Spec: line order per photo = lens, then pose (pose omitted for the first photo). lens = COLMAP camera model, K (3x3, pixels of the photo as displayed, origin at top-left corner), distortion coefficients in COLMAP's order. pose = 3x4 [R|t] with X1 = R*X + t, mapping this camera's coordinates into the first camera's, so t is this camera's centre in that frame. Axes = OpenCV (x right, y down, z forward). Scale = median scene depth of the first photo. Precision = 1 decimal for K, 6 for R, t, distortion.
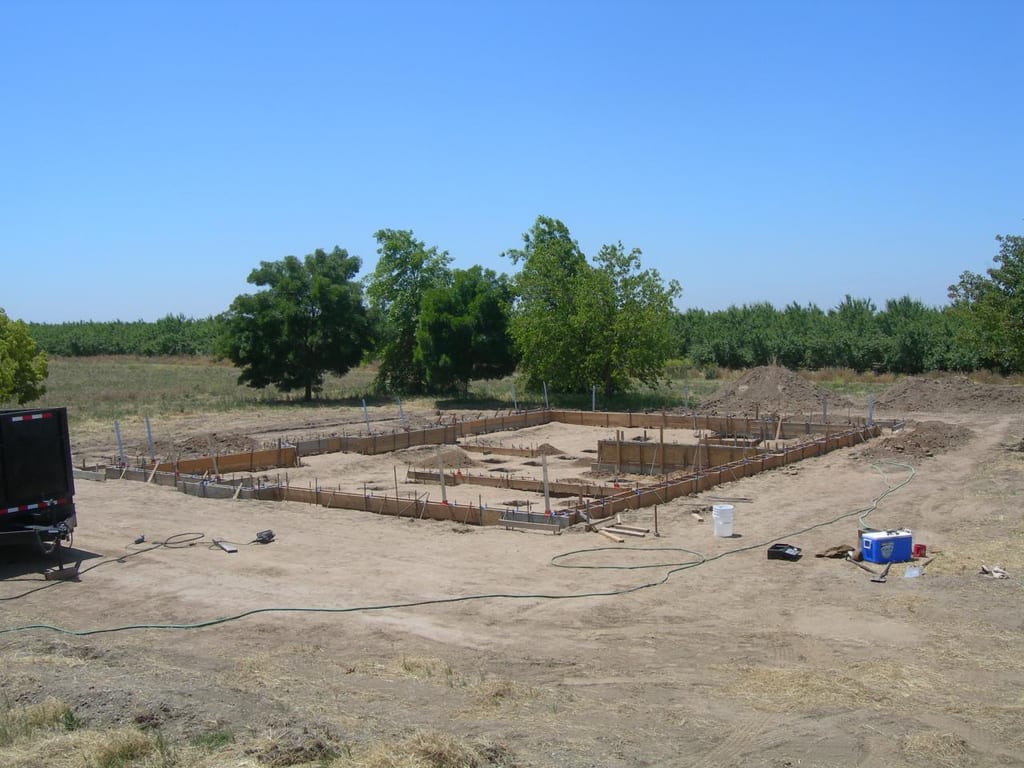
lens RADIAL K [[1119.3, 0, 512.0], [0, 1119.3, 384.0], [0, 0, 1]] dist [-0.184649, -0.000431]
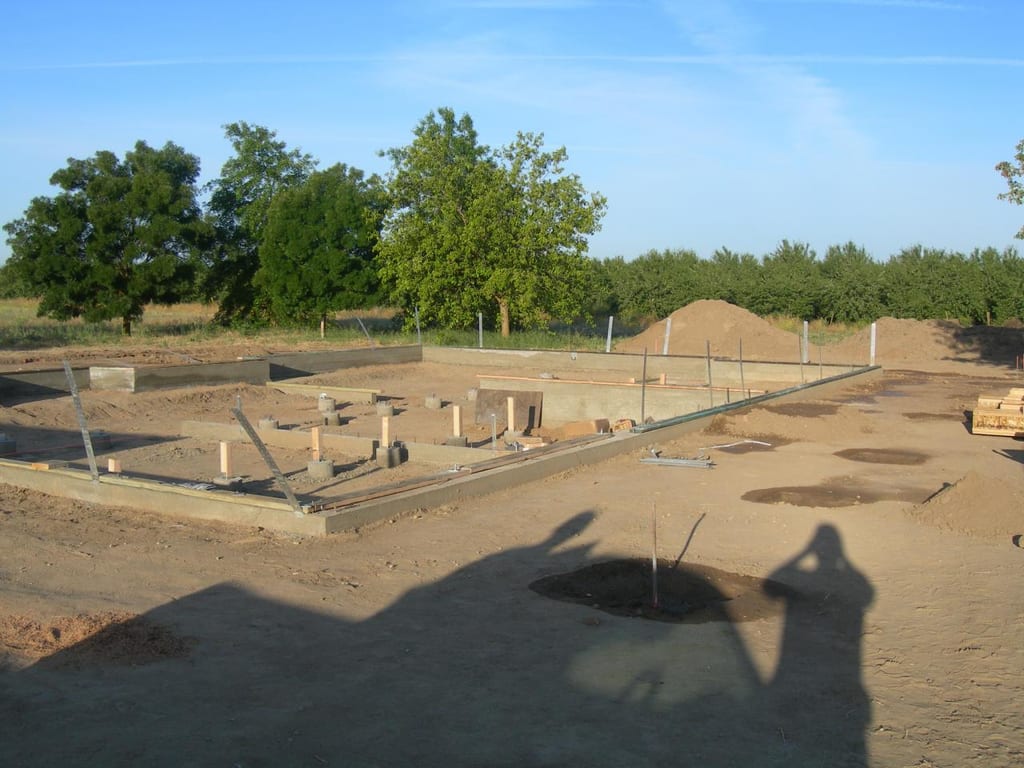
lens RADIAL K [[1119.3, 0, 512.0], [0, 1119.3, 384.0], [0, 0, 1]] dist [-0.184649, -0.000431]
pose [[0.997349, 0.021750, 0.069443, 0.030955], [-0.025354, 0.998353, 0.051454, -0.000817], [-0.068210, -0.053078, 0.996258, 0.230396]]
